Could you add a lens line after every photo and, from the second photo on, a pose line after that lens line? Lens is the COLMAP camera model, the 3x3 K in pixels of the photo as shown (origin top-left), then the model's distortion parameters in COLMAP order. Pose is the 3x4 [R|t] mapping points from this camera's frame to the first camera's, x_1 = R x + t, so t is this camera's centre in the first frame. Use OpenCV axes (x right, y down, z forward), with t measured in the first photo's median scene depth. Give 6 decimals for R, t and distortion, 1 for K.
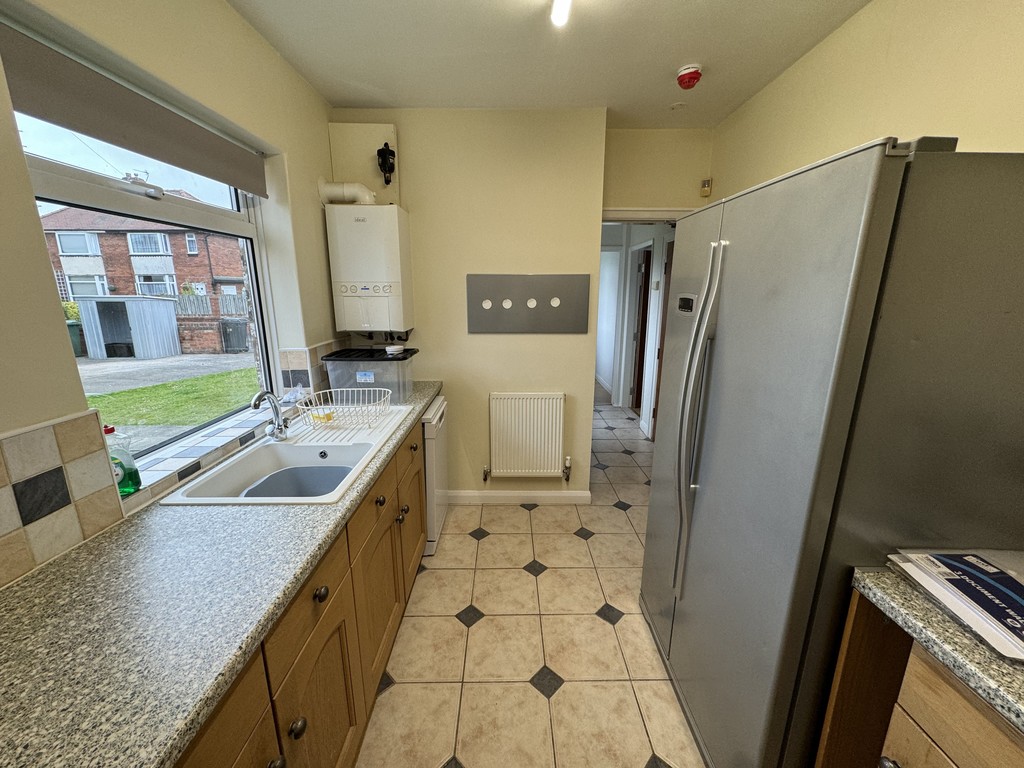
lens RADIAL K [[408.0, 0, 512.1], [0, 408.0, 382.7], [0, 0, 1]] dist [-0.001966, 0.000413]
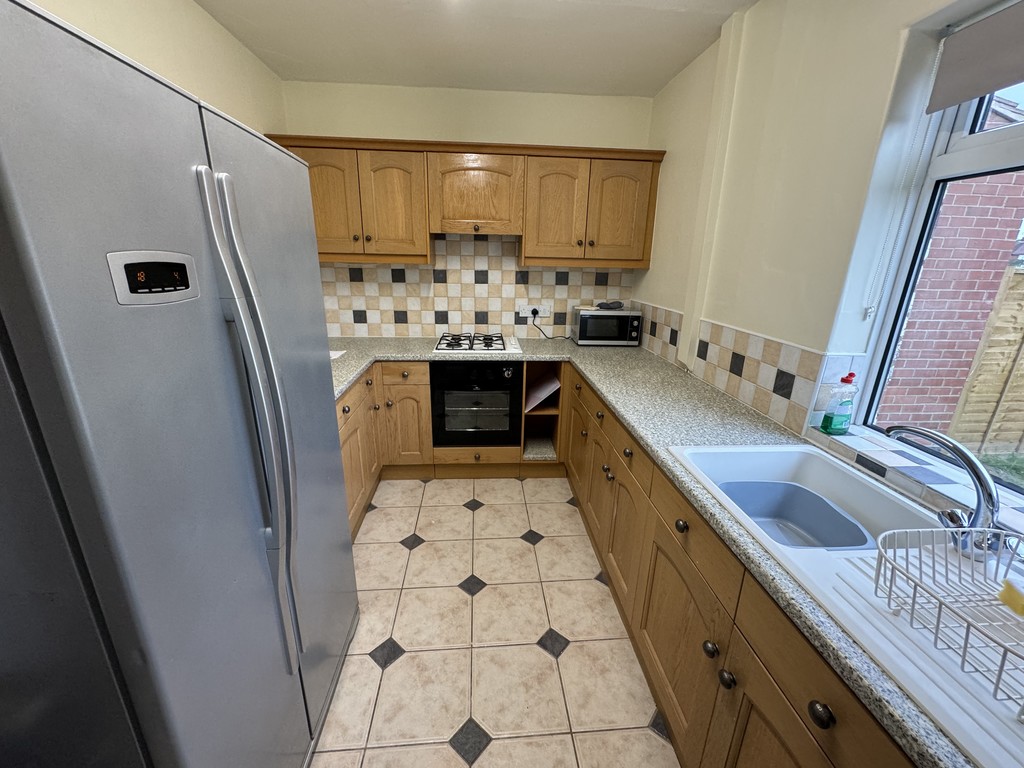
lens RADIAL K [[408.0, 0, 512.1], [0, 408.0, 382.7], [0, 0, 1]] dist [-0.001966, 0.000413]
pose [[-0.997119, 0.001102, -0.075845, 0.073141], [-0.036805, 0.867271, 0.496474, -0.348773], [0.066325, 0.497836, -0.864732, 1.560896]]
